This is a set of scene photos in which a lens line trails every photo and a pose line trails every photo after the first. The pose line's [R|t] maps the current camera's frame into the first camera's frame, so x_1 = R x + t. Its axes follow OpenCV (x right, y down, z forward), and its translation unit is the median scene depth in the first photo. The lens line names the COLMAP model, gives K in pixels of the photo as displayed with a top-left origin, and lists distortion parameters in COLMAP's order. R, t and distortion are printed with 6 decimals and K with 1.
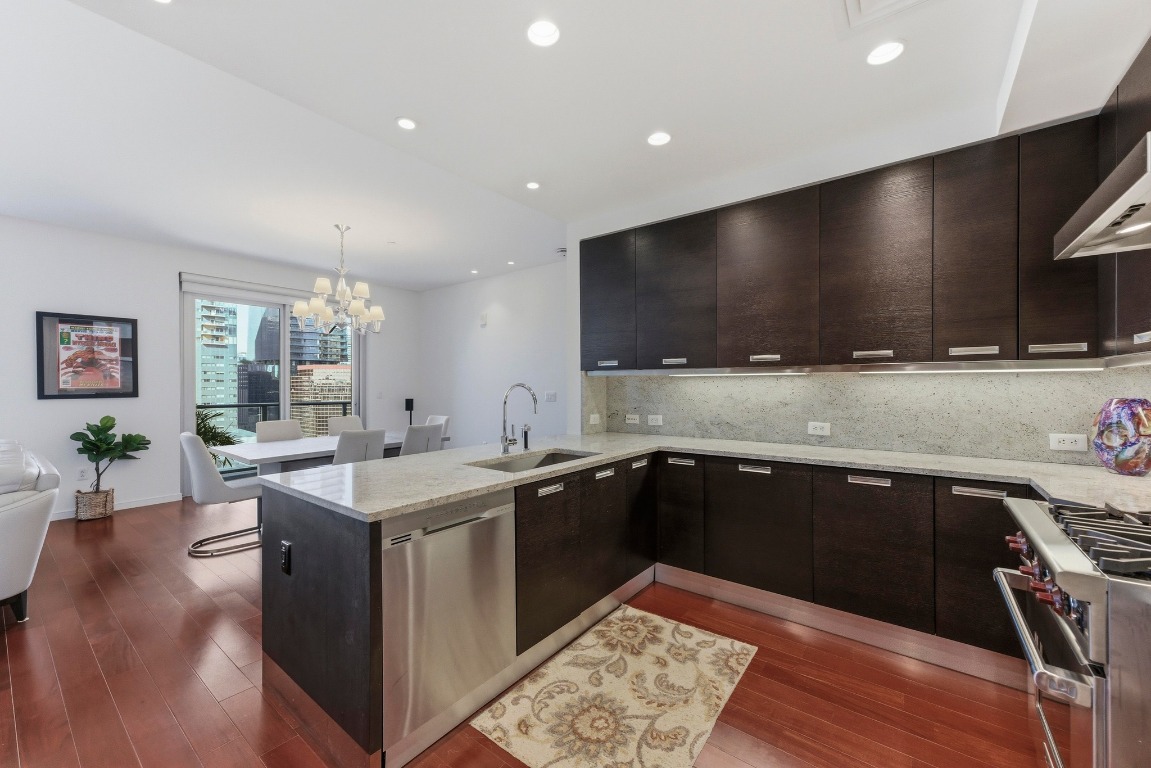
lens RADIAL K [[455.0, 0, 583.0], [0, 455.0, 383.0], [0, 0, 1]] dist [0.009377, 0.001981]
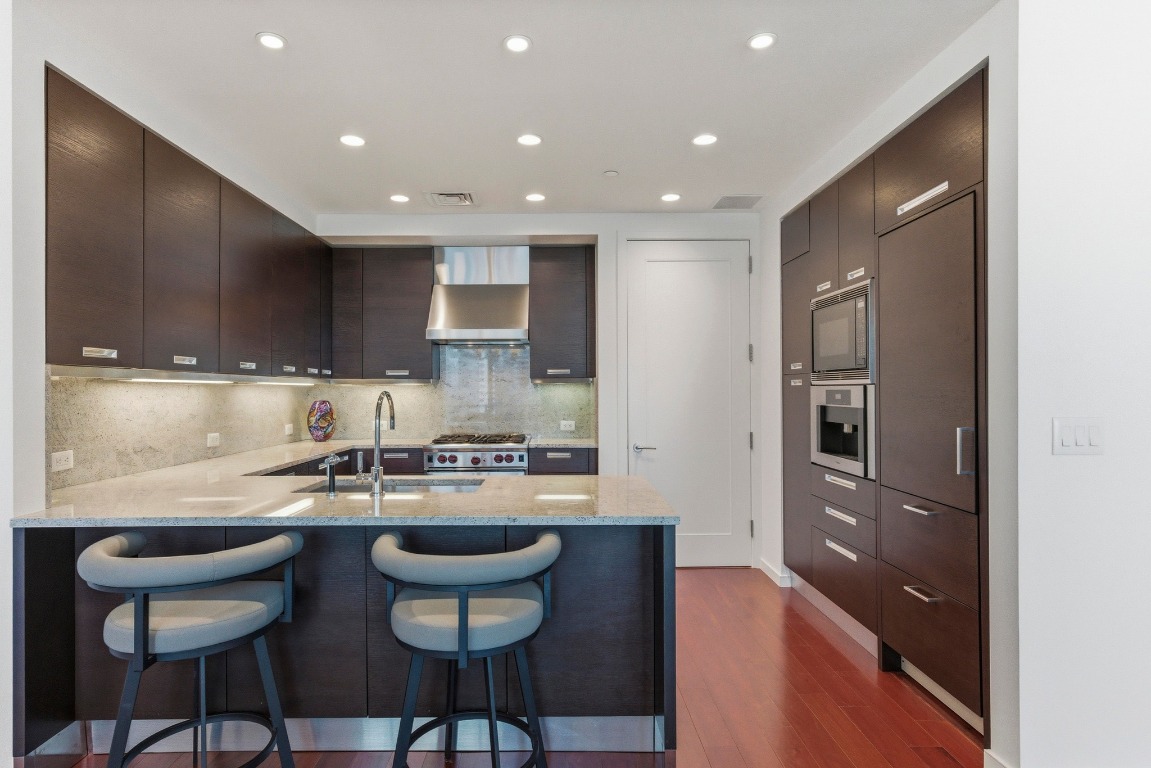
lens RADIAL K [[636.9, 0, 567.5], [0, 636.9, 390.3], [0, 0, 1]] dist [0.020505, 0.000162]
pose [[-0.623333, 0.006795, 0.781927, -0.888247], [0.004279, 0.999977, -0.005280, 0.005167], [-0.781945, 0.000054, -0.623348, 1.107971]]
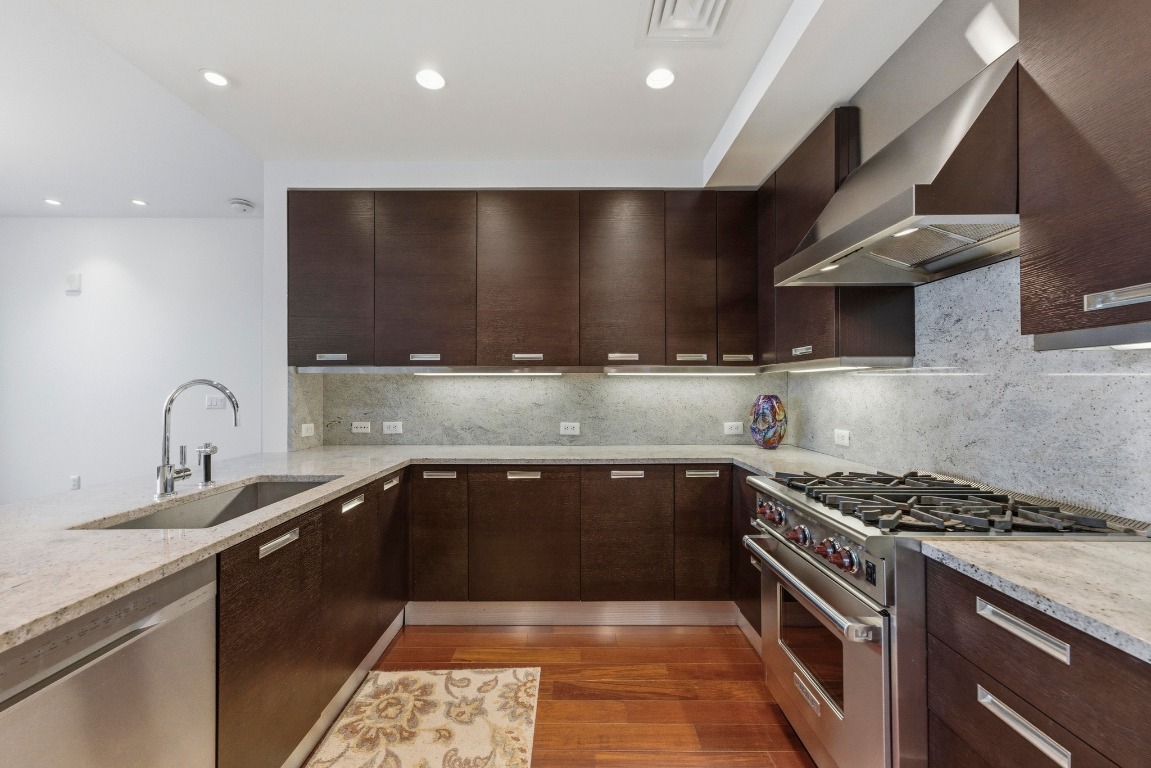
lens RADIAL K [[455.0, 0, 584.8], [0, 455.0, 384.5], [0, 0, 1]] dist [0.009377, 0.001981]
pose [[0.800495, 0.008184, 0.599284, -0.066859], [-0.003724, 0.999955, -0.008680, 0.008752], [-0.599328, 0.004716, 0.800490, 0.131793]]
